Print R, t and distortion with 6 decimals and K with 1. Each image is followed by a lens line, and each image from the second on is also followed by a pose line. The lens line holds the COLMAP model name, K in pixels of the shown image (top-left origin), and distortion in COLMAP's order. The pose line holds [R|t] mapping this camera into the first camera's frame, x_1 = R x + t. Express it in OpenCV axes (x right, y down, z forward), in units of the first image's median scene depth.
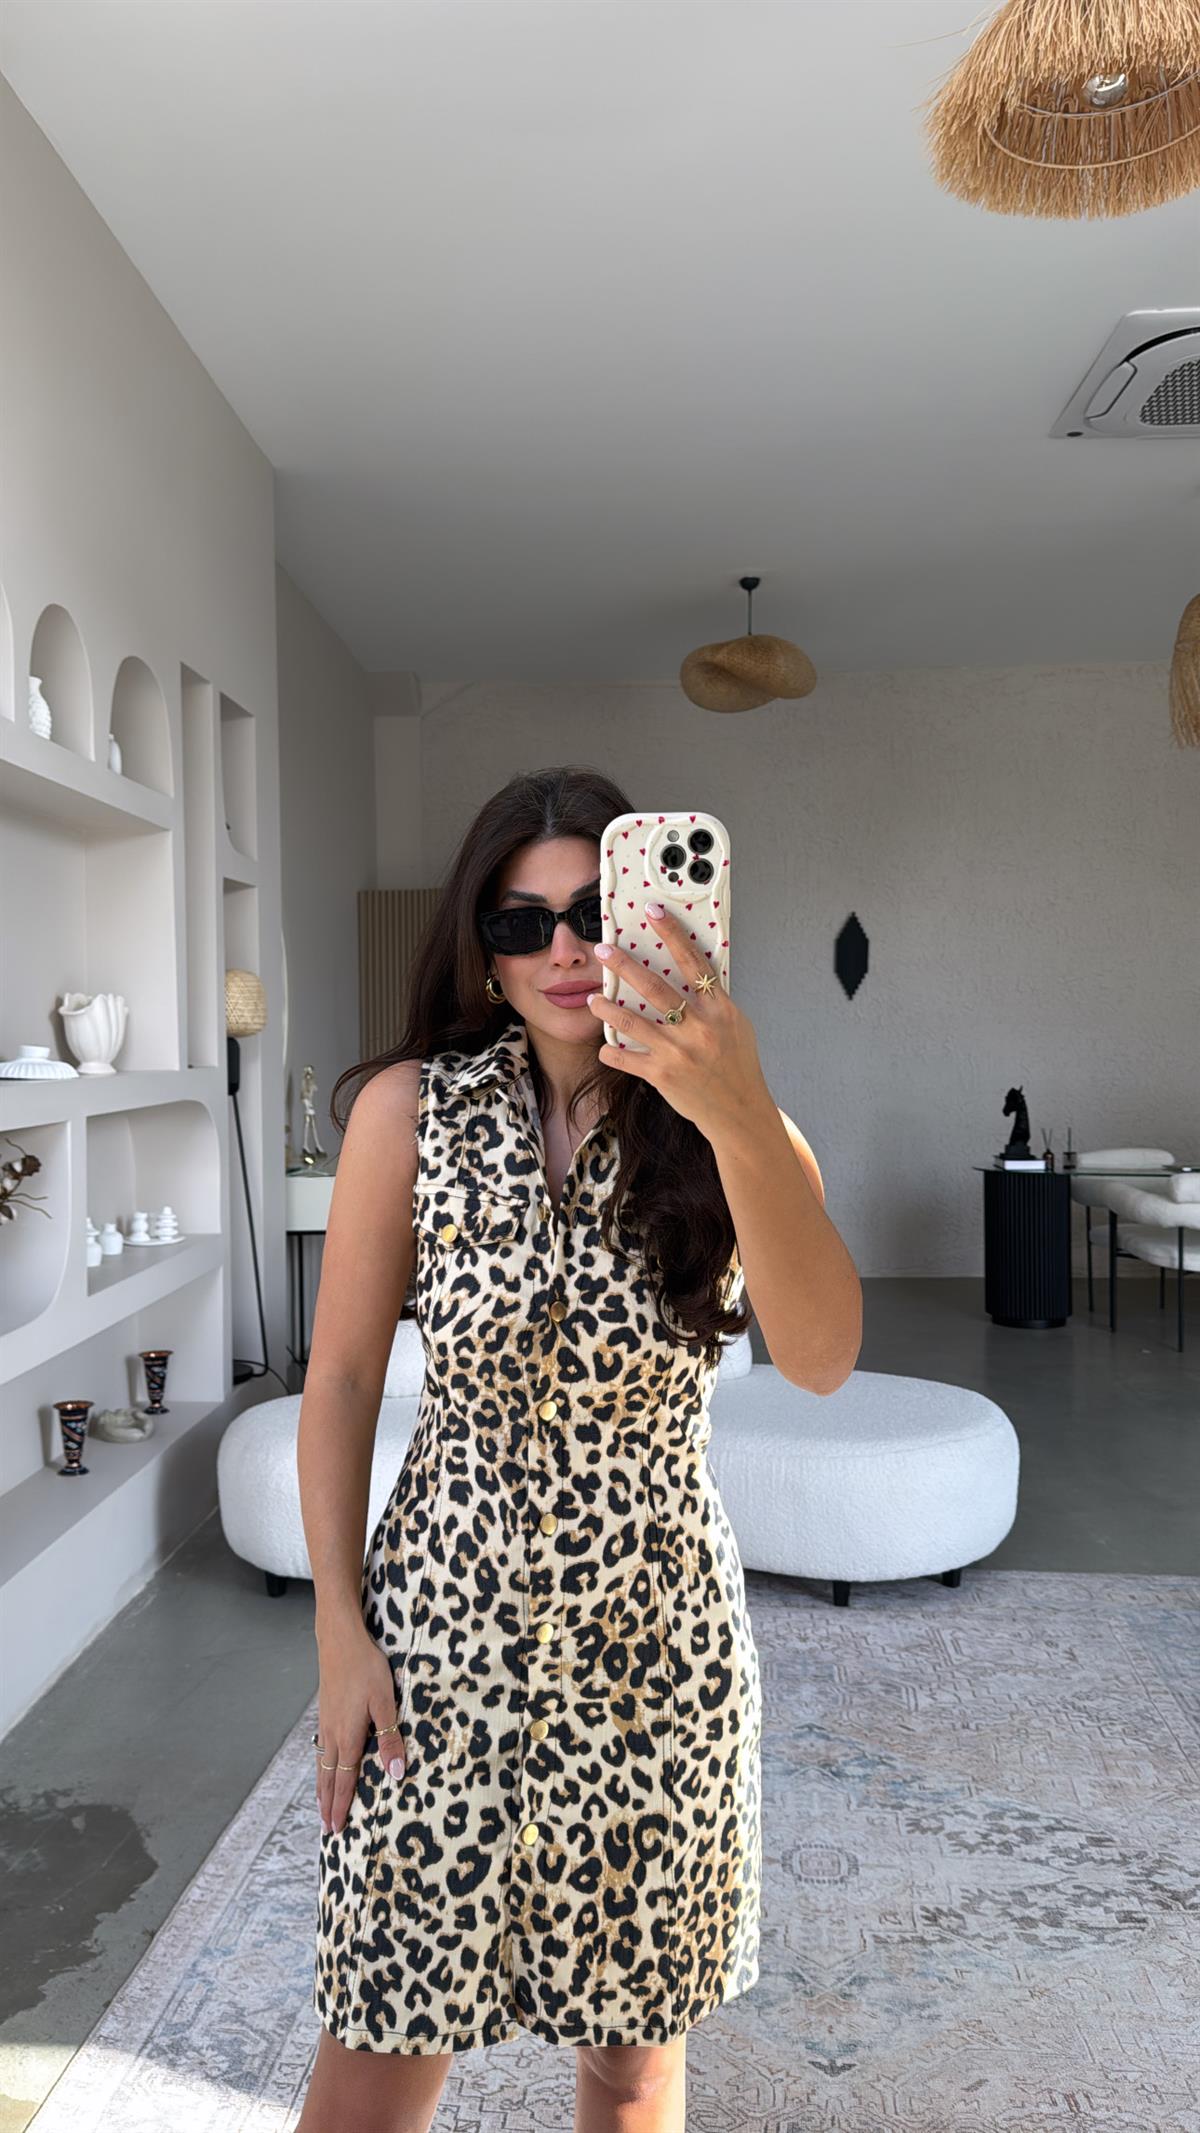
lens RADIAL K [[1528.7, 0, 627.0], [0, 1528.7, 1081.6], [0, 0, 1]] dist [-0.003113, -0.027001]
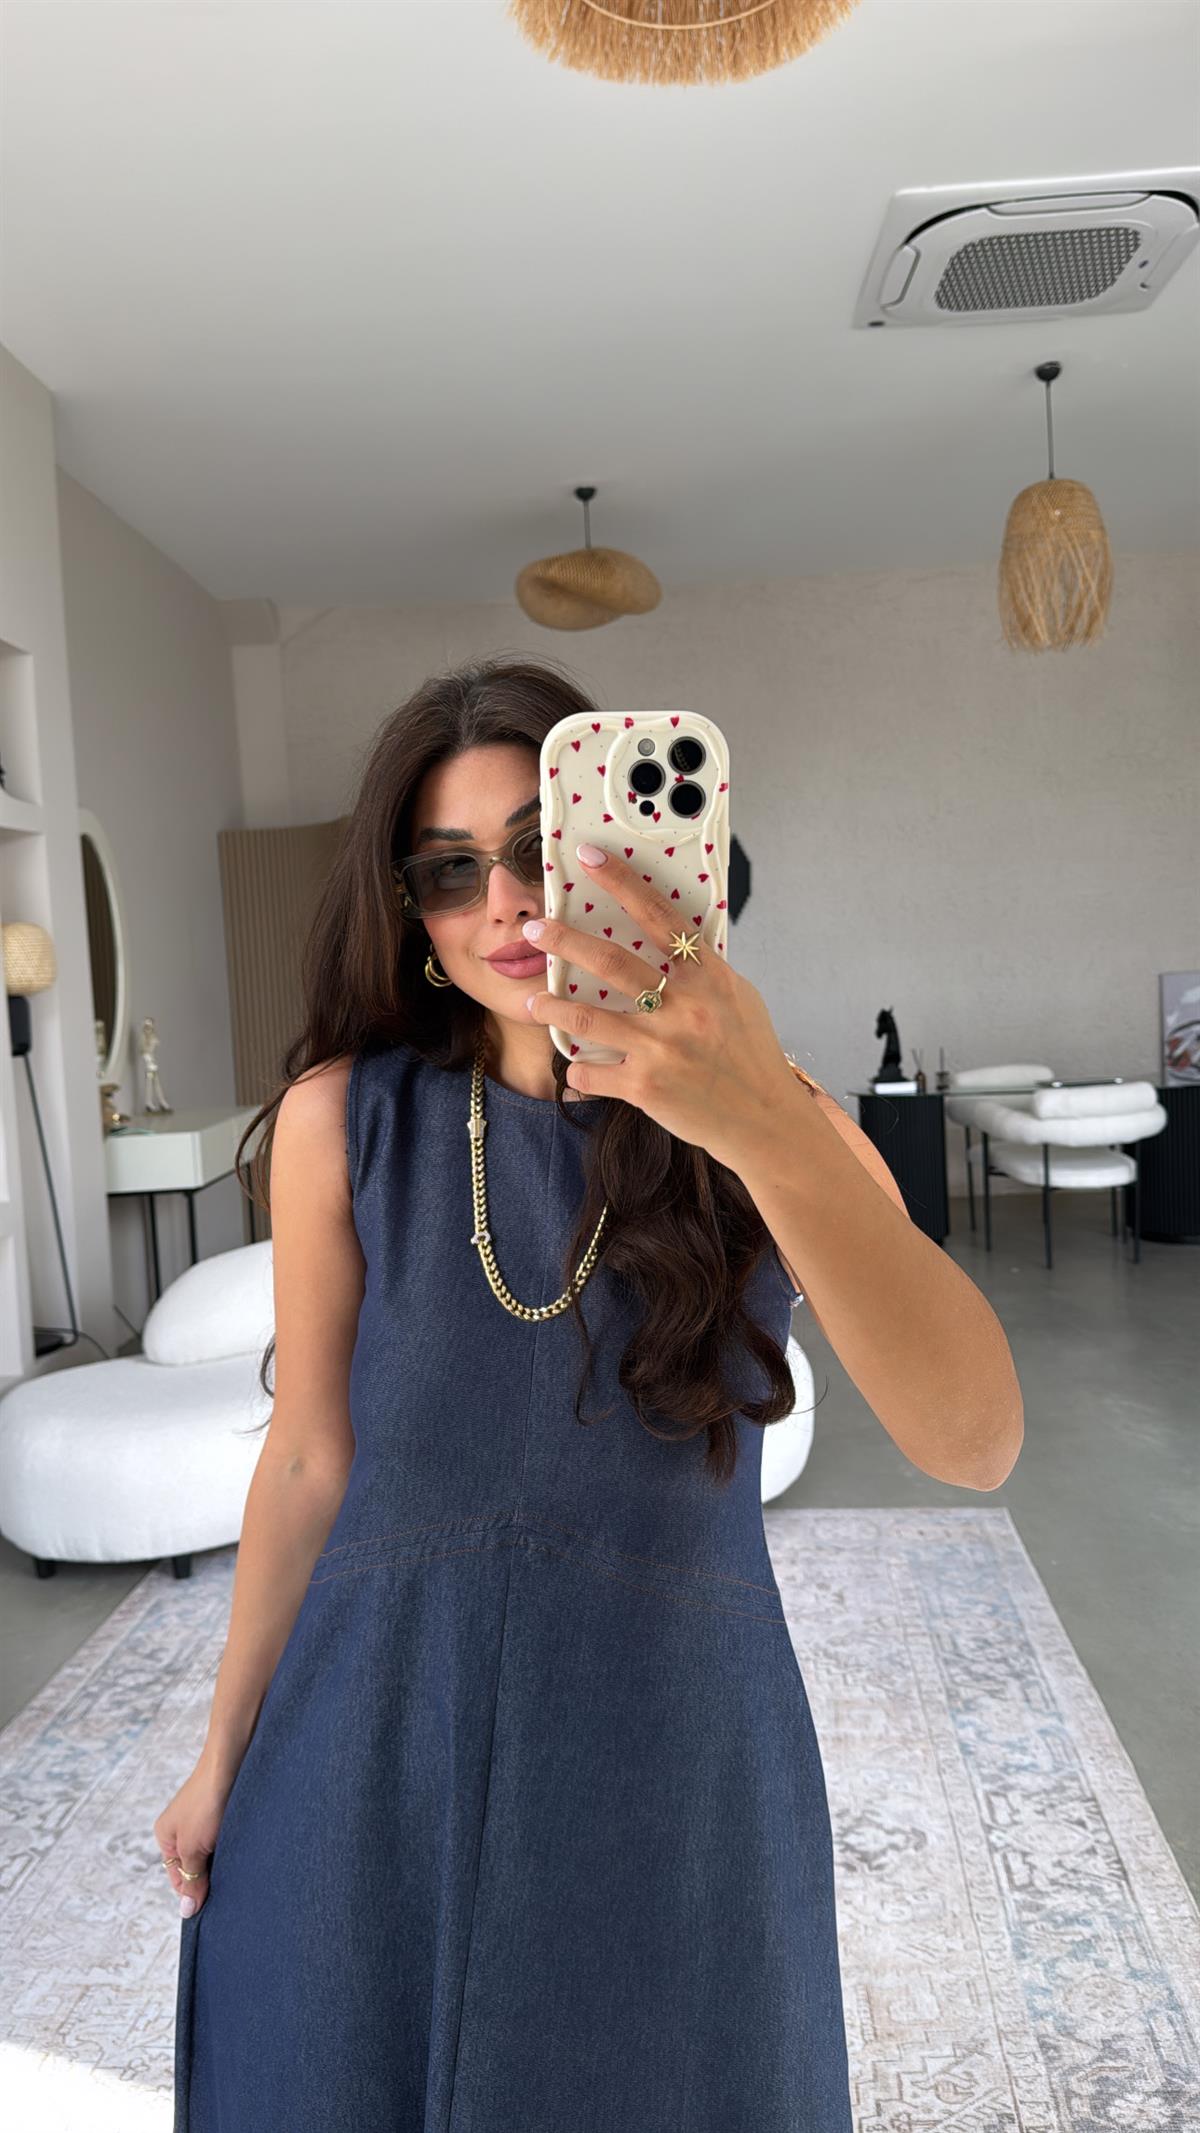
lens RADIAL K [[1527.8, 0, 685.8], [0, 1527.8, 1080.8], [0, 0, 1]] dist [0.056484, -0.121761]
pose [[0.998554, -0.043540, 0.031517, 0.169375], [0.041964, 0.997914, 0.049054, -0.006735], [-0.033587, -0.047660, 0.998299, 0.035871]]
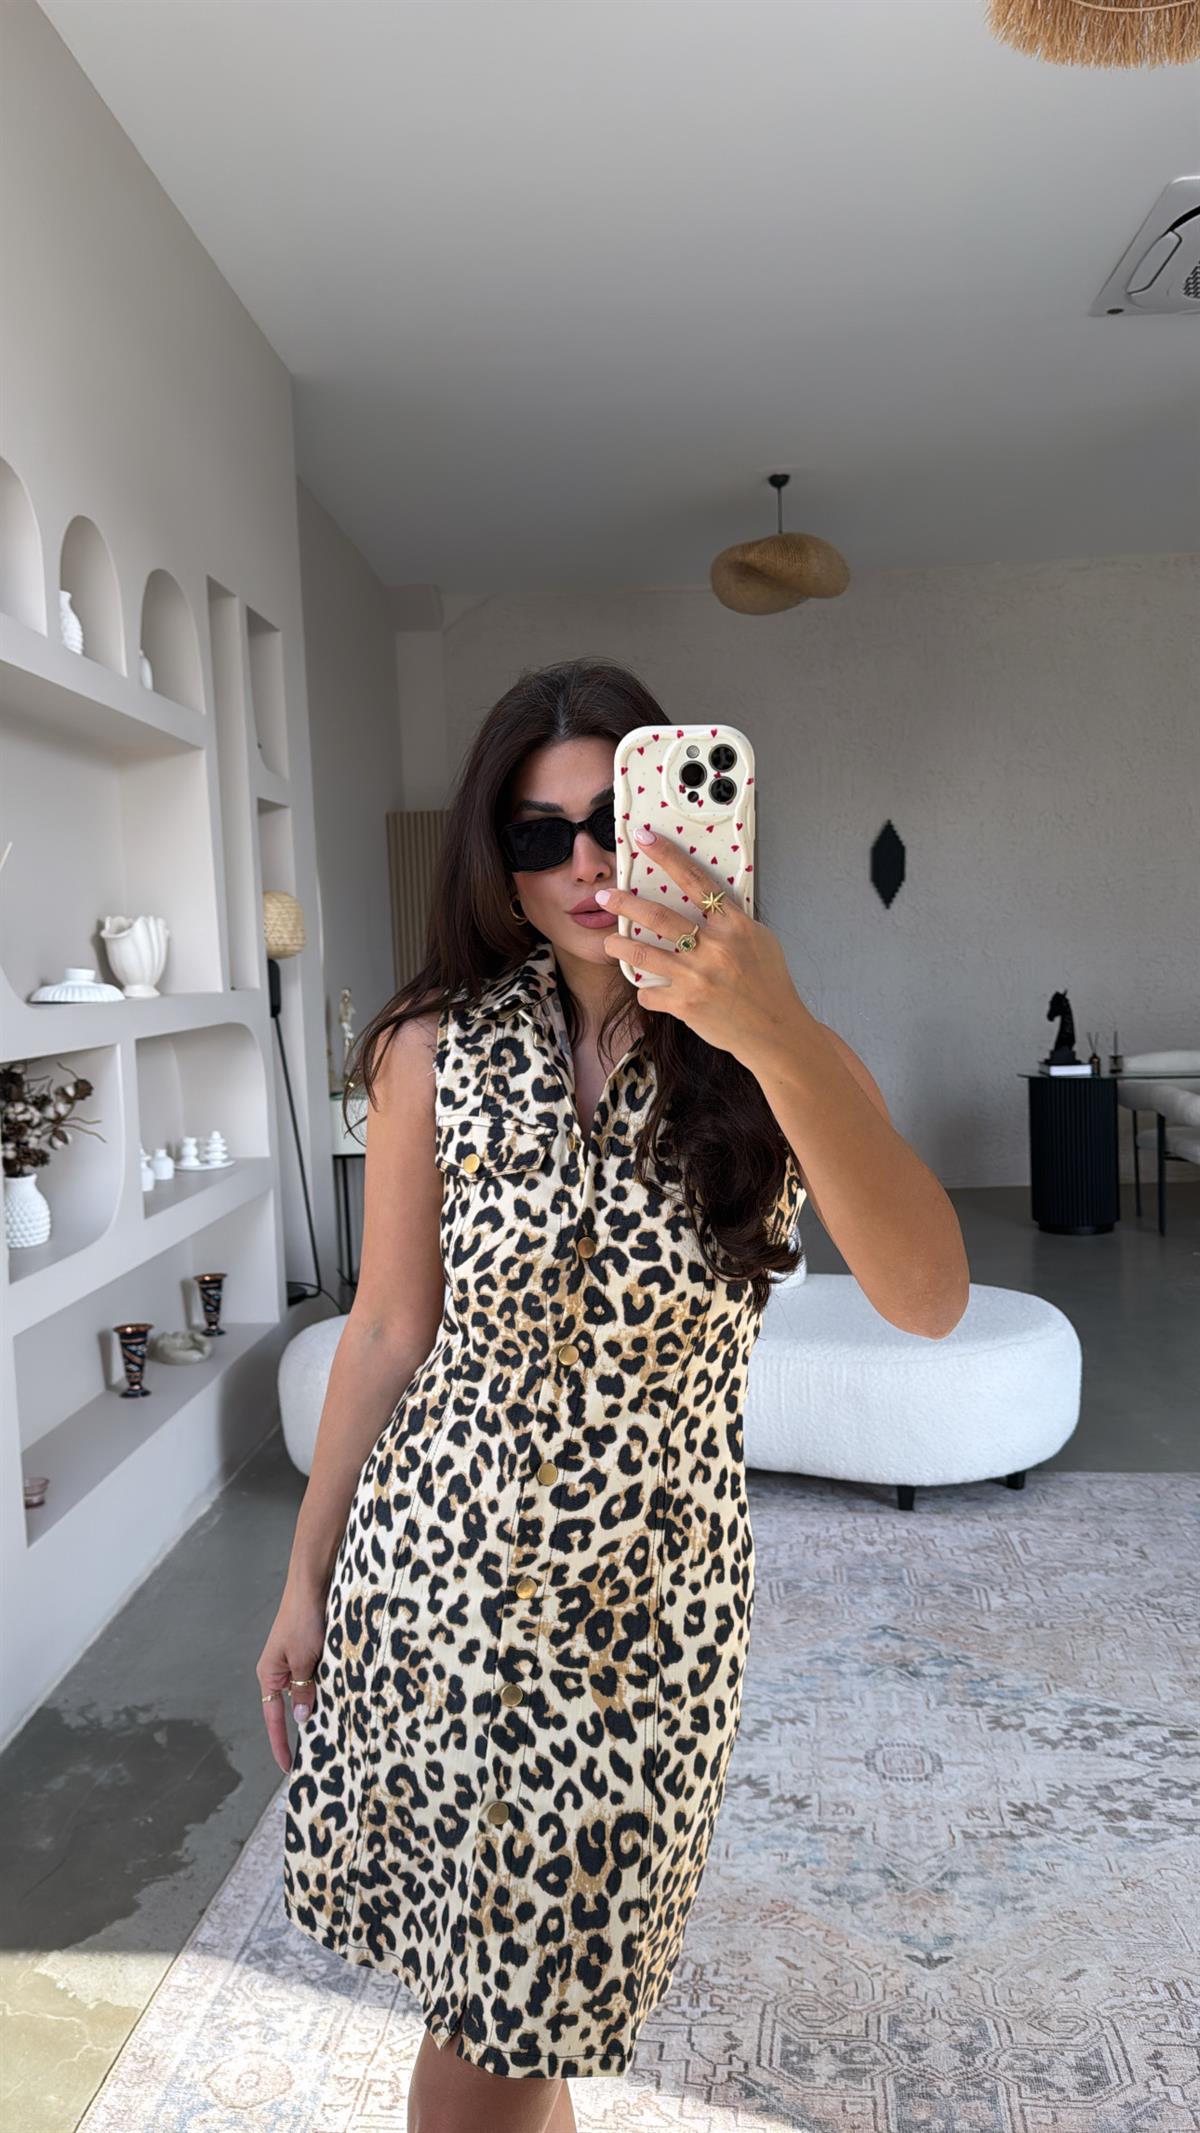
lens RADIAL K [[1528.7, 0, 627.0], [0, 1528.7, 1081.6], [0, 0, 1]] dist [-0.003113, -0.027001]
pose [[0.999569, -0.024985, -0.015415, -0.020933], [0.025731, 0.998403, 0.050298, 0.009154], [0.014134, -0.050673, 0.998615, 0.015054]]
